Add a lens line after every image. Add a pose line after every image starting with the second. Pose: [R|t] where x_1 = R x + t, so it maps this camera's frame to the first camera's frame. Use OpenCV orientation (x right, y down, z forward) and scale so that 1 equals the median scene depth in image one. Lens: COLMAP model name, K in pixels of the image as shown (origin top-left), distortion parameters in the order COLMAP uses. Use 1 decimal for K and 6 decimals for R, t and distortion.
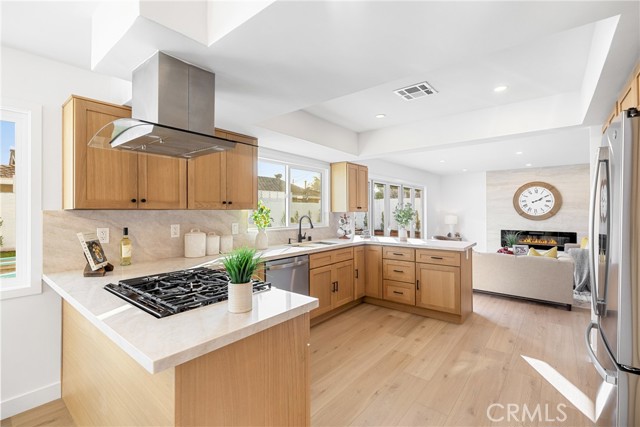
lens RADIAL K [[287.8, 0, 320.6], [0, 287.8, 210.2], [0, 0, 1]] dist [0.000165, 0.000116]
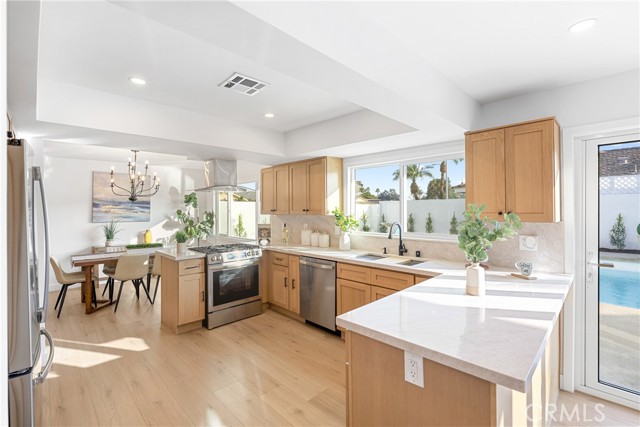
lens RADIAL K [[287.8, 0, 320.6], [0, 287.8, 210.2], [0, 0, 1]] dist [0.000165, 0.000116]
pose [[-0.103149, 0.002997, -0.994661, 0.754429], [0.006761, 0.999974, 0.002312, -0.020150], [0.994643, -0.006486, -0.103167, 0.842342]]
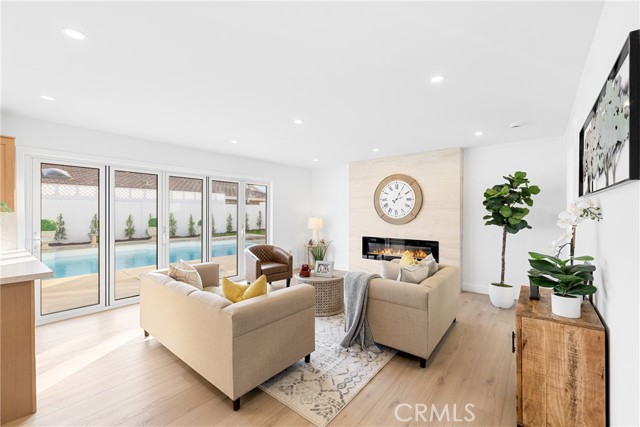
lens RADIAL K [[269.0, 0, 318.6], [0, 269.0, 211.5], [0, 0, 1]] dist [0.000624, 0.000285]
pose [[0.999994, 0.001379, -0.003059, 0.978039], [-0.001396, 0.999985, -0.005370, 0.008098], [0.003051, 0.005374, 0.999981, 0.517543]]
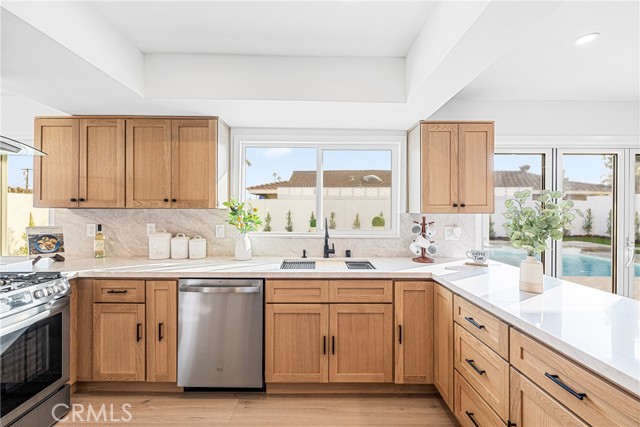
lens RADIAL K [[269.0, 0, 318.6], [0, 269.0, 211.5], [0, 0, 1]] dist [0.000624, 0.000285]
pose [[0.633563, 0.005656, -0.773671, 0.396988], [-0.004409, 0.999983, 0.003700, 0.001419], [0.773679, 0.001067, 0.633577, 0.575551]]
